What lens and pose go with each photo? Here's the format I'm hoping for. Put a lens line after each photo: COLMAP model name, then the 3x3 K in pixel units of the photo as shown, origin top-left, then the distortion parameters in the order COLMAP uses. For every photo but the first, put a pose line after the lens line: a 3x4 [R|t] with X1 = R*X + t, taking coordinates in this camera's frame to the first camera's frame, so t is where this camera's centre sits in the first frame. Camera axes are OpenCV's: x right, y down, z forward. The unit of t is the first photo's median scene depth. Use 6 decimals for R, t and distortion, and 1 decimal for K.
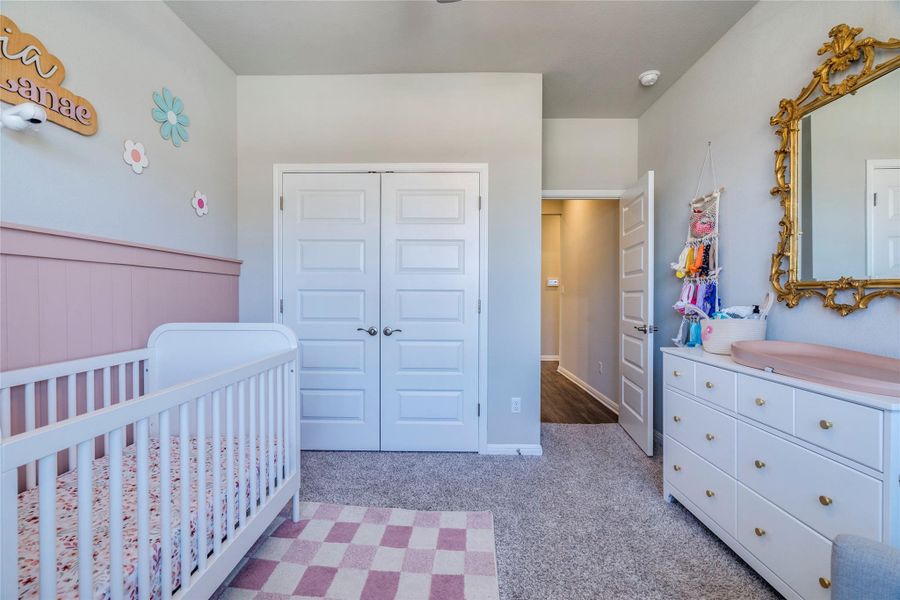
lens RADIAL K [[422.6, 0, 449.2], [0, 422.6, 297.8], [0, 0, 1]] dist [0.000767, 0.000050]
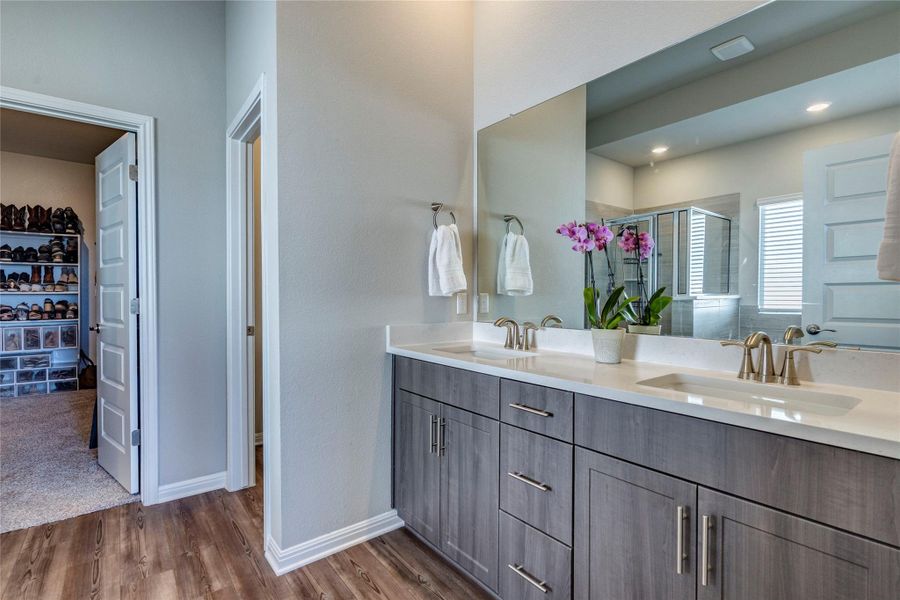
lens RADIAL K [[422.6, 0, 450.1], [0, 422.6, 299.2], [0, 0, 1]] dist [0.000767, 0.000050]
pose [[0.771295, -0.007314, 0.636436, 0.424065], [-0.001157, 0.999916, 0.012894, -0.000097], [-0.636477, -0.010682, 0.771222, 0.023188]]
